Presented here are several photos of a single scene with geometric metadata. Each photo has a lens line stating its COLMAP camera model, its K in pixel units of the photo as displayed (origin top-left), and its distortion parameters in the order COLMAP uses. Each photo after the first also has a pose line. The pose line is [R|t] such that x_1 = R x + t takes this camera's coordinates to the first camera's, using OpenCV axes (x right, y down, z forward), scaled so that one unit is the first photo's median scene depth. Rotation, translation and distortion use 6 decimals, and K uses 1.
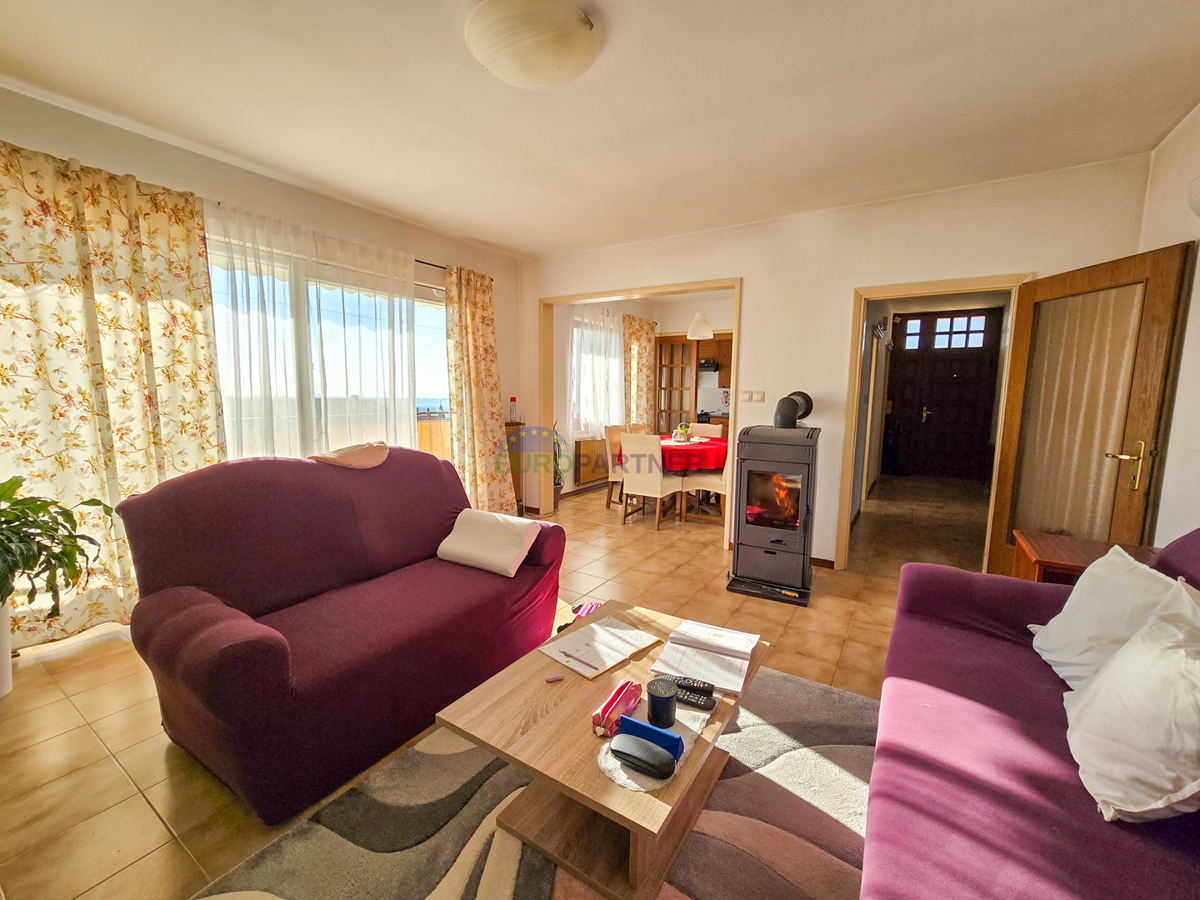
lens RADIAL K [[491.9, 0, 604.6], [0, 491.9, 447.0], [0, 0, 1]] dist [-0.000189, -0.000185]
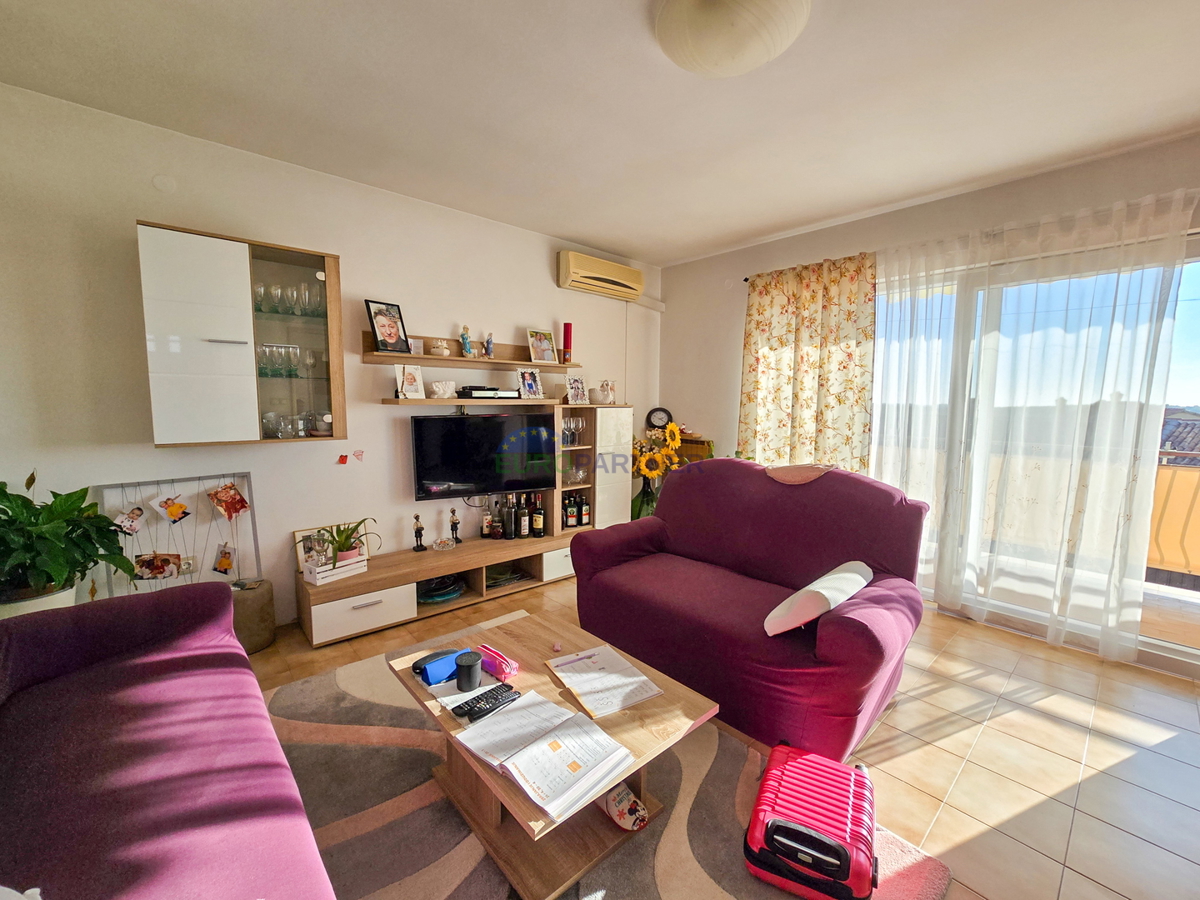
lens RADIAL K [[491.9, 0, 603.4], [0, 491.9, 452.2], [0, 0, 1]] dist [-0.000189, -0.000185]
pose [[-0.269912, 0.075155, -0.959948, 0.614501], [-0.134851, 0.984174, 0.114968, -0.084991], [0.953395, 0.160481, -0.255505, 0.858823]]
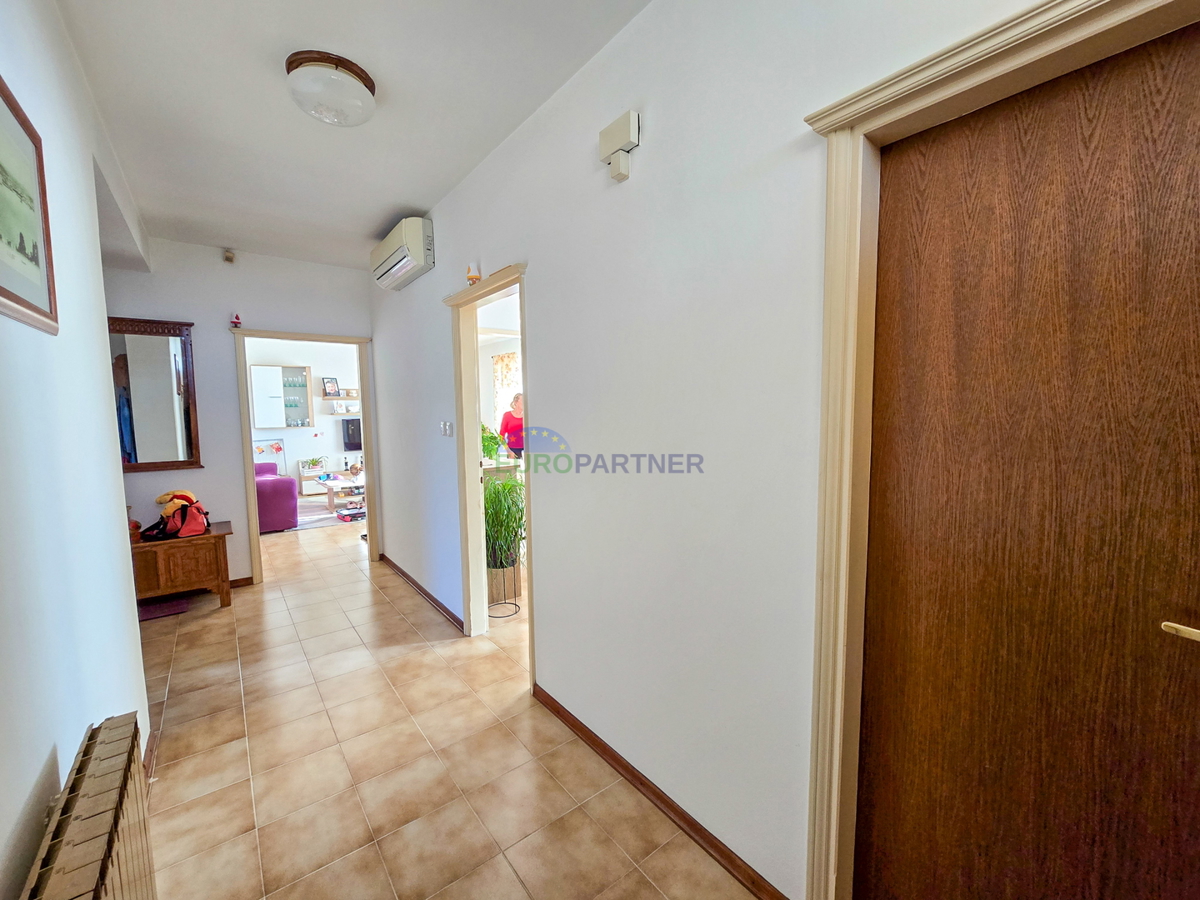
lens RADIAL K [[491.9, 0, 599.9], [0, 491.9, 452.2], [0, 0, 1]] dist [-0.000189, -0.000185]
pose [[-0.349269, 0.065987, -0.934696, 1.826153], [-0.112095, 0.987411, 0.111595, -0.276122], [0.930294, 0.143752, -0.337475, 2.525754]]
